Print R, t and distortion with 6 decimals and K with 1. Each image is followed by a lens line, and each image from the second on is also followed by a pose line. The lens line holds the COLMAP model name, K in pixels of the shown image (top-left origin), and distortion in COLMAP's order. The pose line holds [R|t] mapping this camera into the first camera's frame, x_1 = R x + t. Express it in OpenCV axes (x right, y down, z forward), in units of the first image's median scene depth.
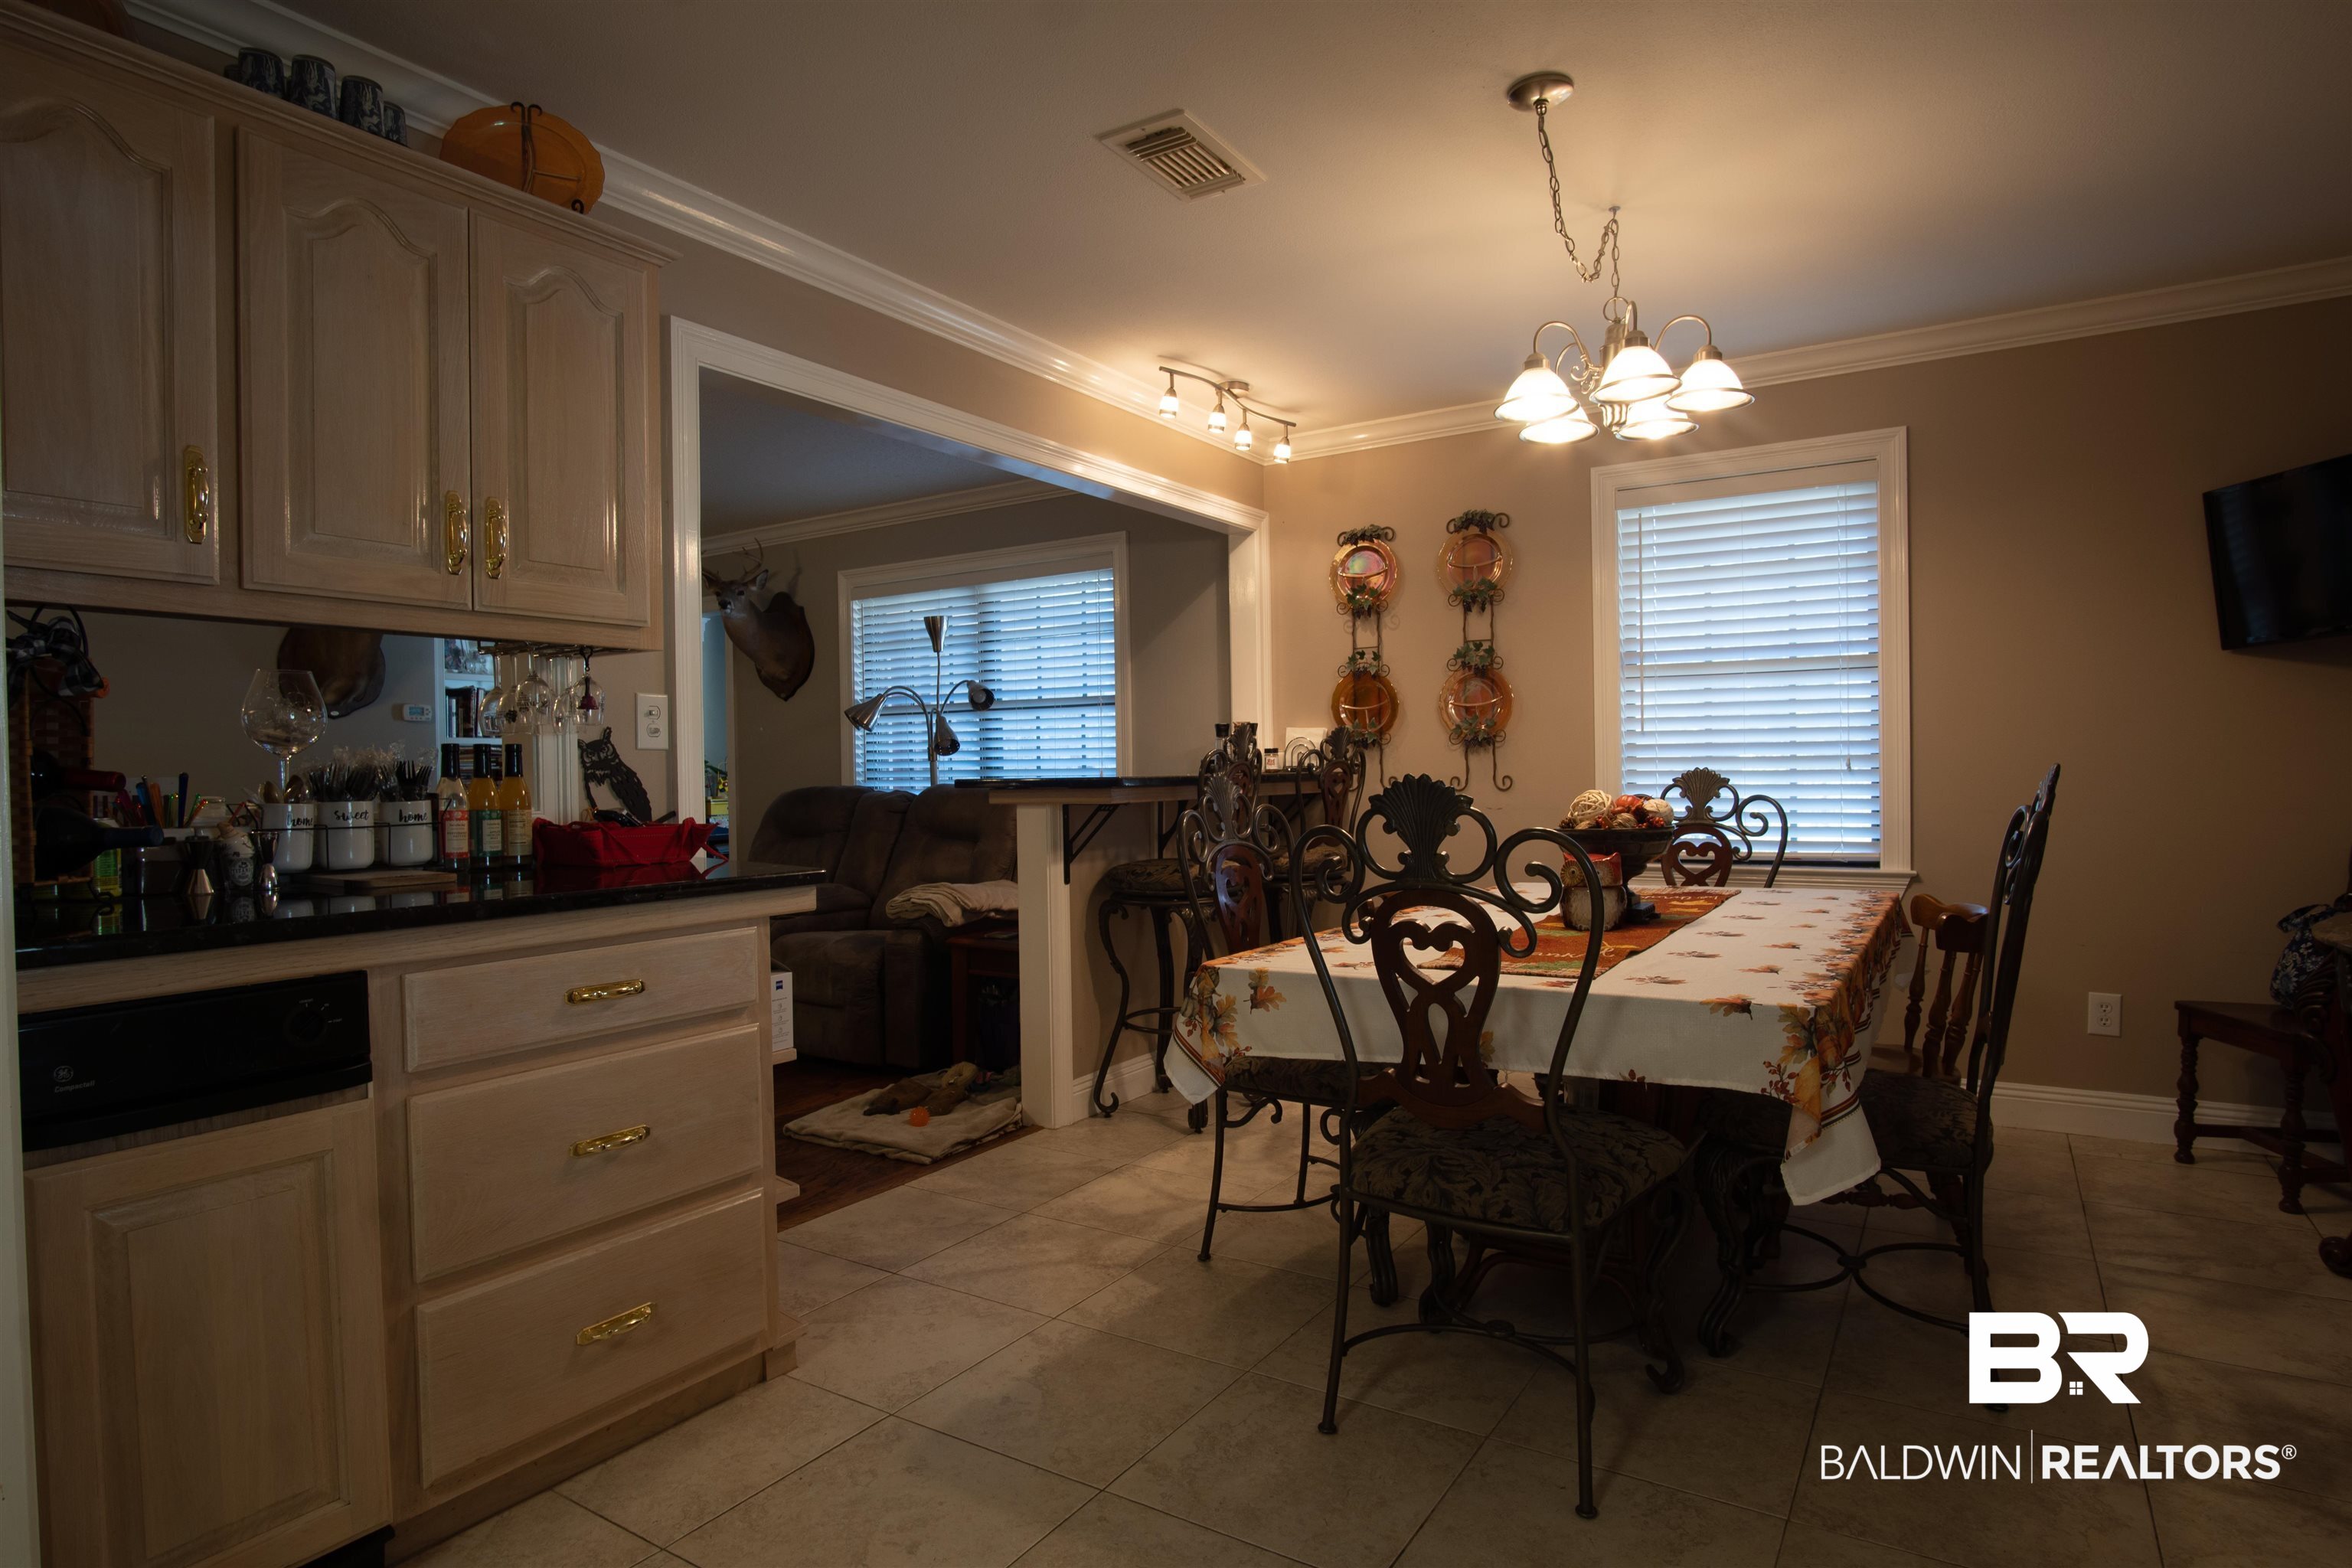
lens RADIAL K [[1257.5, 0, 1176.0], [0, 1257.5, 784.0], [0, 0, 1]] dist [-0.043634, -0.000085]
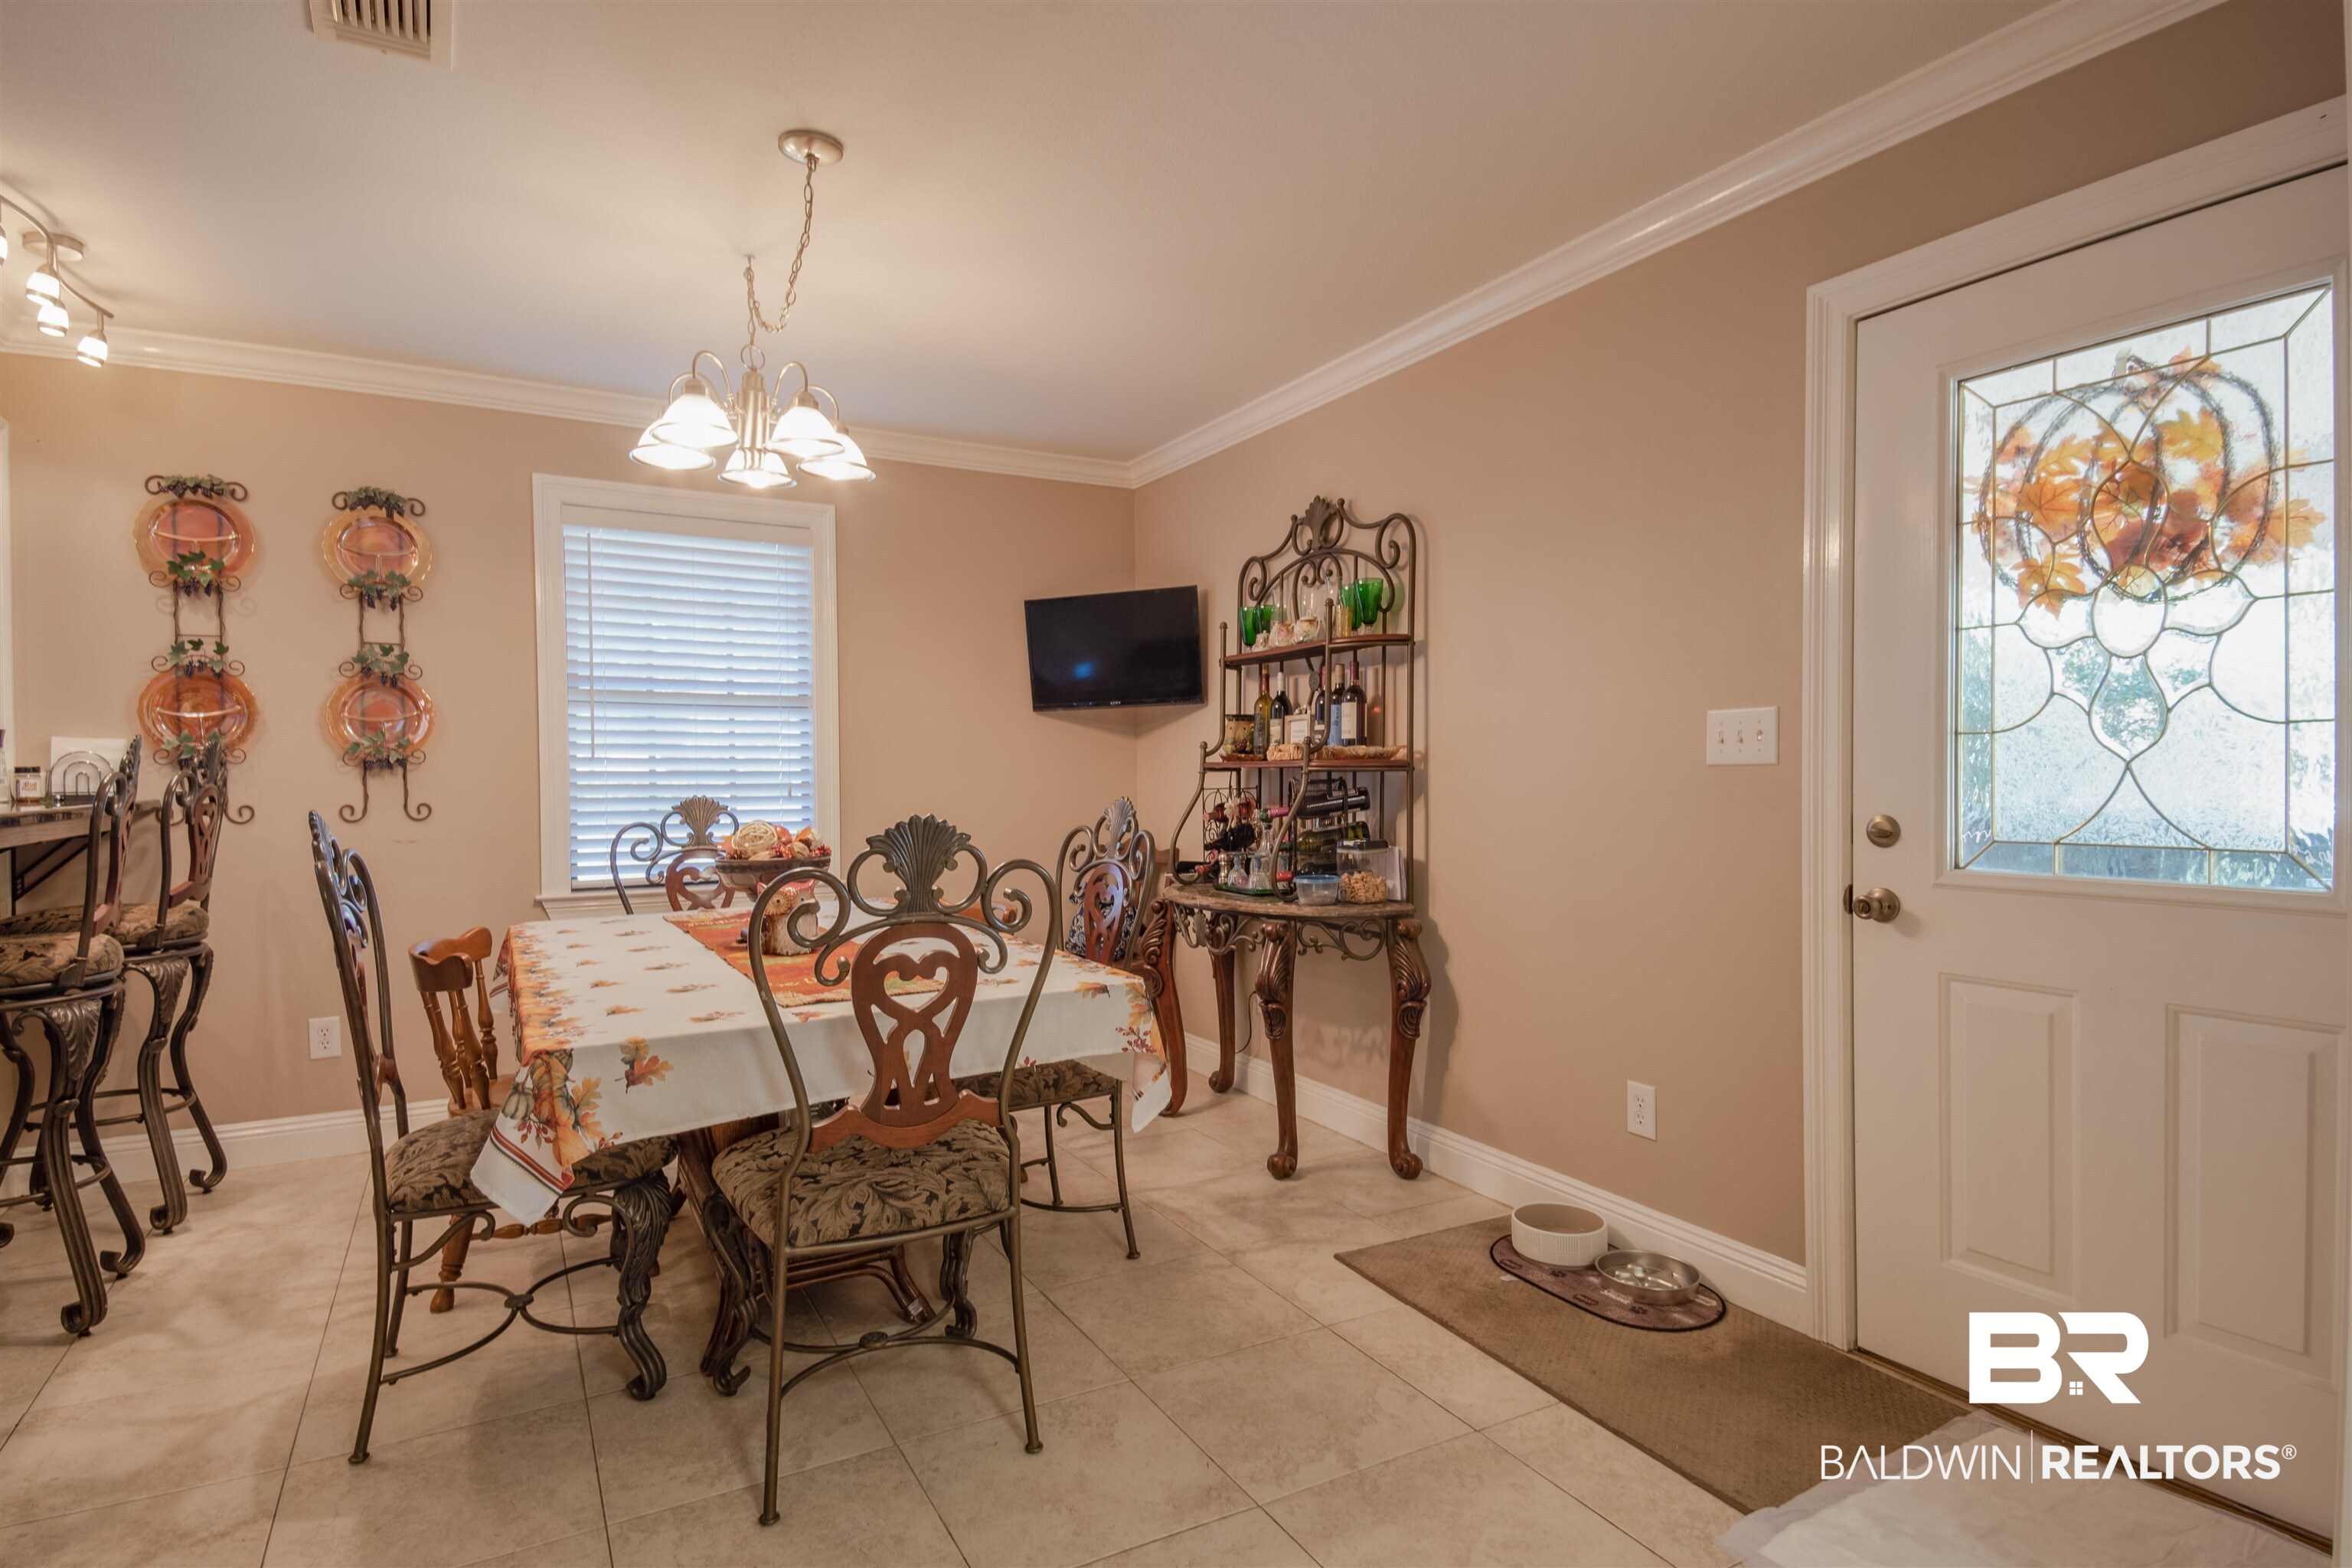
lens RADIAL K [[1231.2, 0, 1178.2], [0, 1231.2, 791.6], [0, 0, 1]] dist [0.065040, -0.045369]
pose [[0.464574, -0.002077, 0.885532, -0.408075], [0.006204, 0.999980, -0.000910, -0.016447], [-0.885513, 0.005916, 0.464578, 0.207053]]
